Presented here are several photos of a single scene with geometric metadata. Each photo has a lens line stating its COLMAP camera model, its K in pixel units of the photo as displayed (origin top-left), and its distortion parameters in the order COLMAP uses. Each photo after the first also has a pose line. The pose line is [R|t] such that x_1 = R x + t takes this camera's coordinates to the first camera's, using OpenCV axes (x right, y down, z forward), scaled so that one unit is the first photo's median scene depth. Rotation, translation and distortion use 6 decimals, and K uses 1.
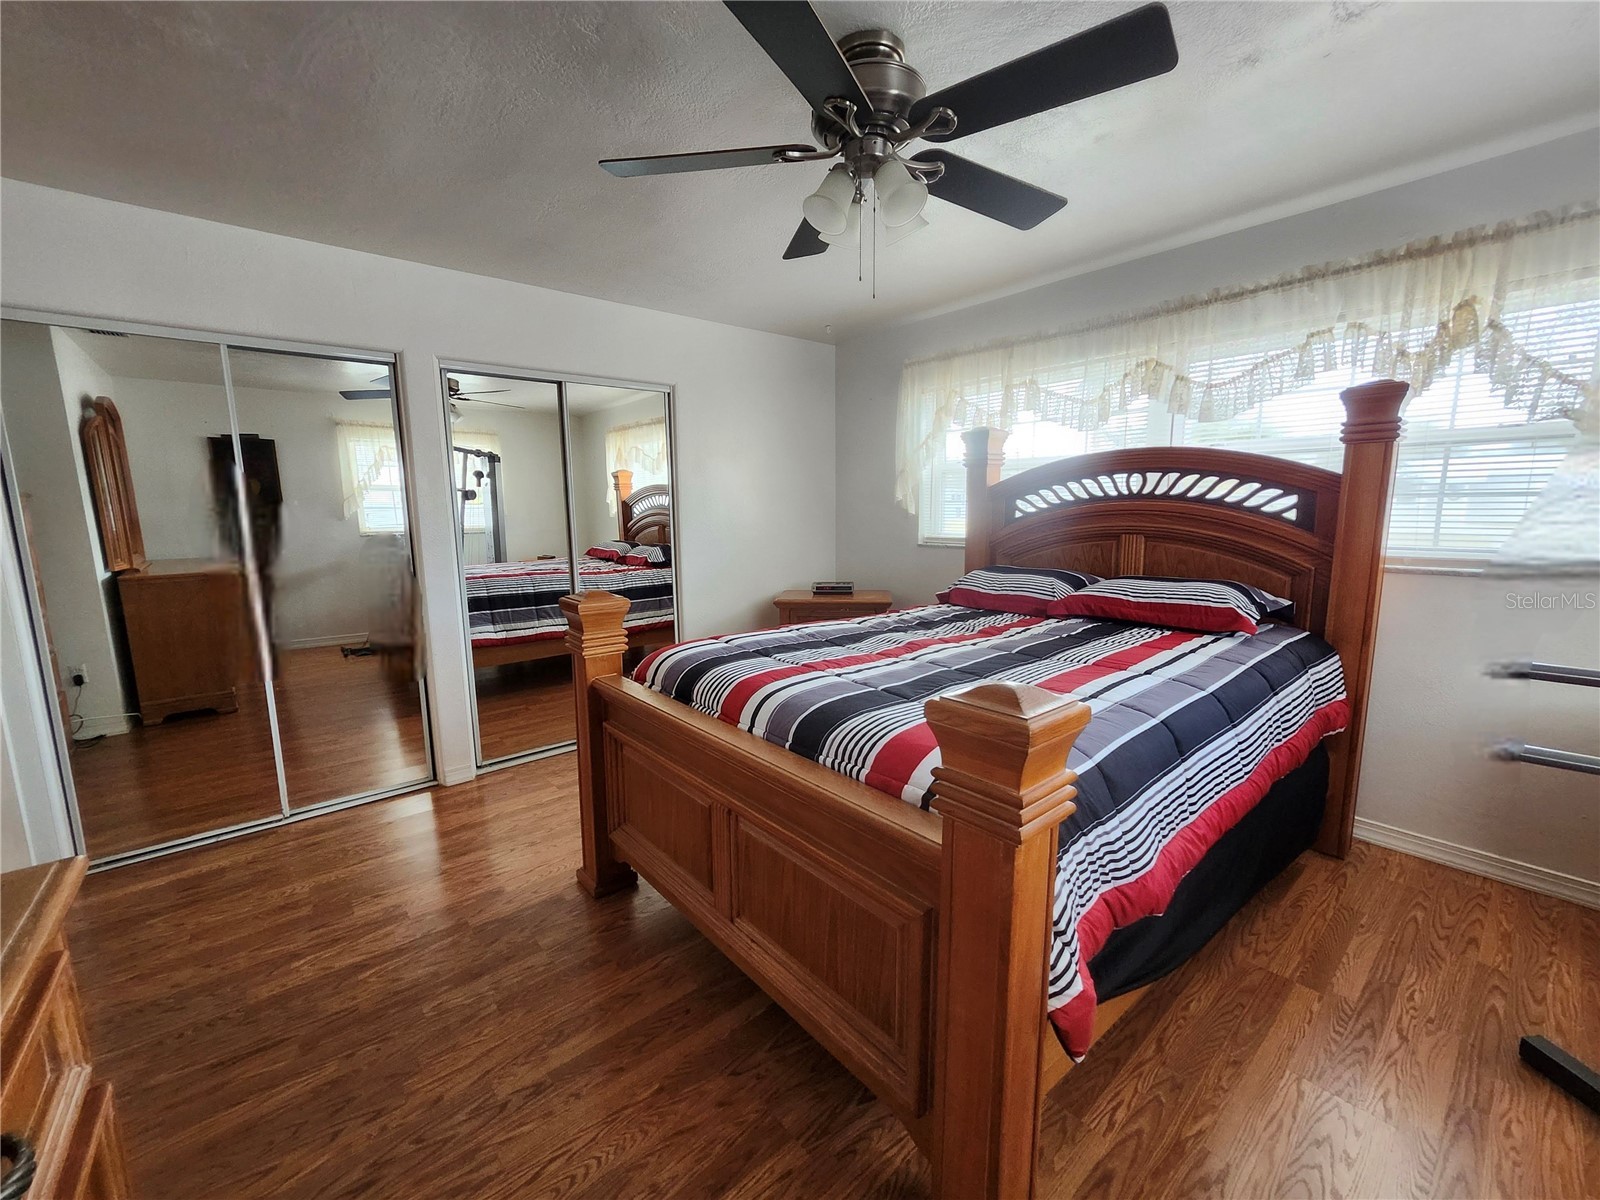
lens RADIAL K [[635.8, 0, 800.0], [0, 635.8, 600.0], [0, 0, 1]] dist [-0.000432, 0.000062]
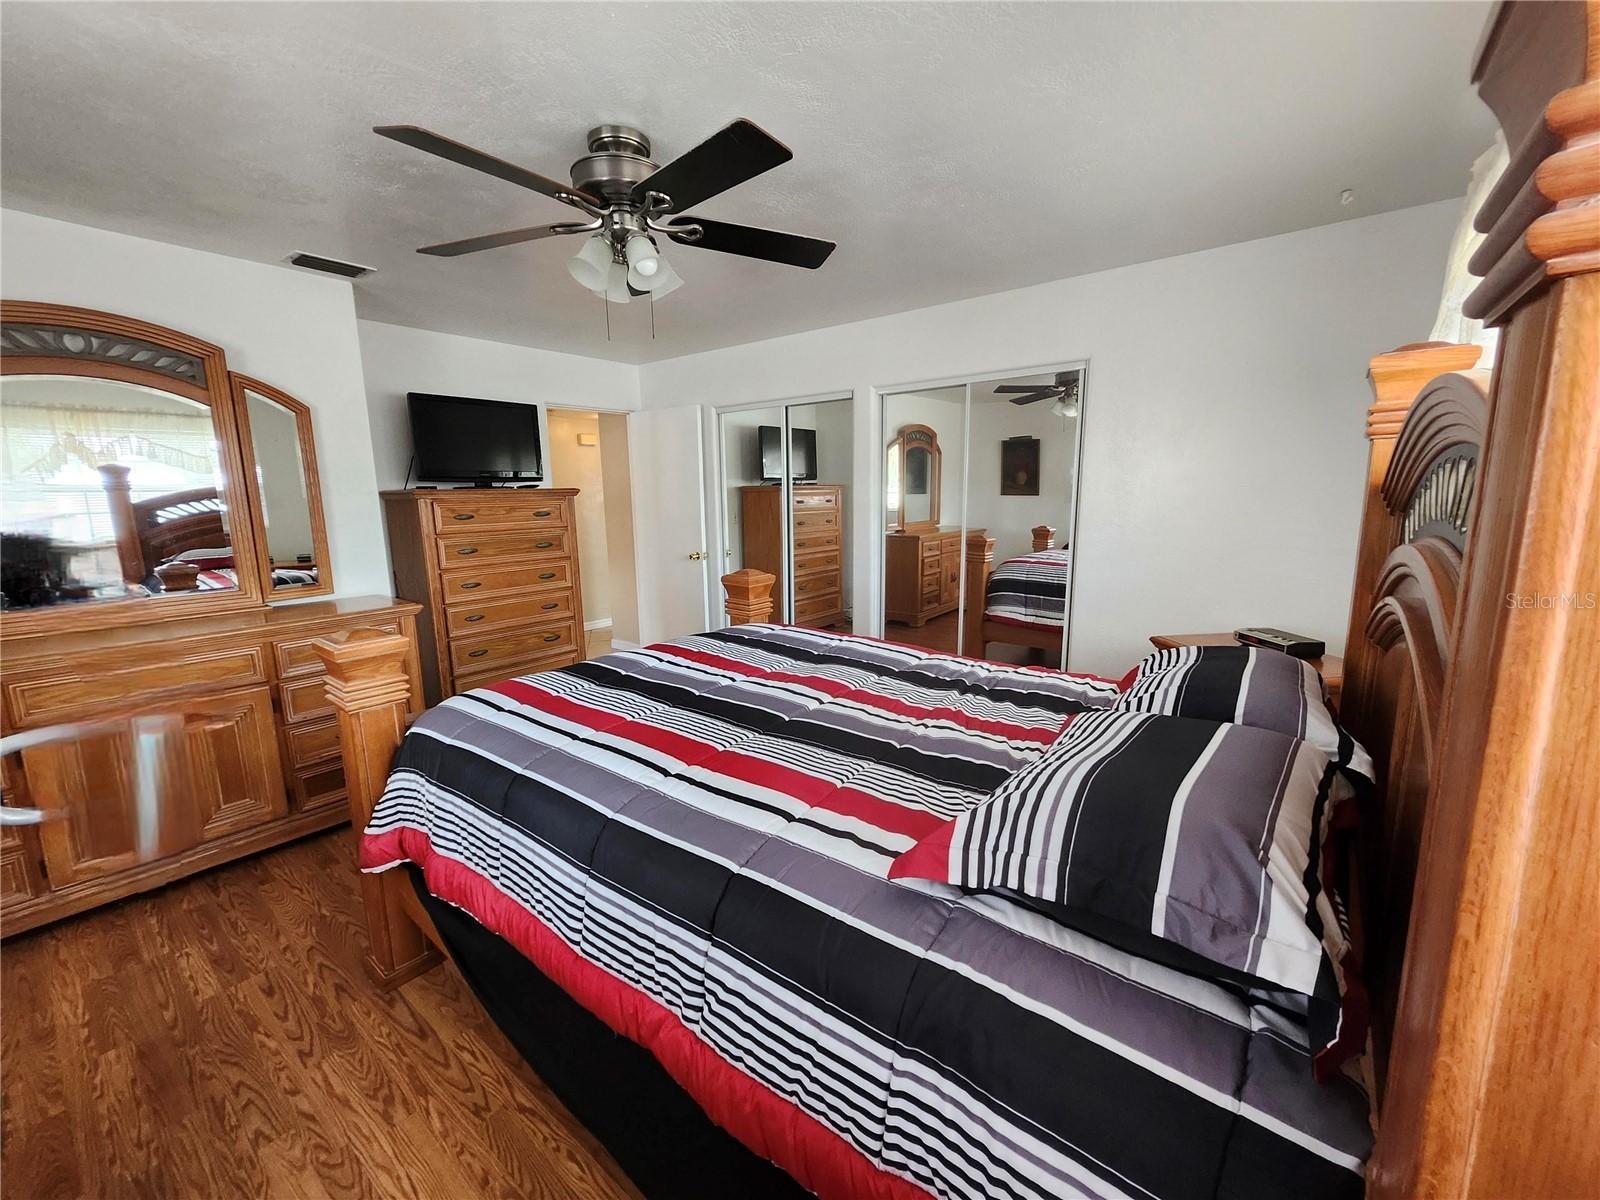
lens RADIAL K [[635.8, 0, 800.0], [0, 635.8, 600.0], [0, 0, 1]] dist [-0.000432, 0.000062]
pose [[0.218986, 0.187109, -0.957620, 1.468411], [-0.154220, 0.975742, 0.155383, -0.259465], [0.963463, 0.113658, 0.242530, 1.113003]]
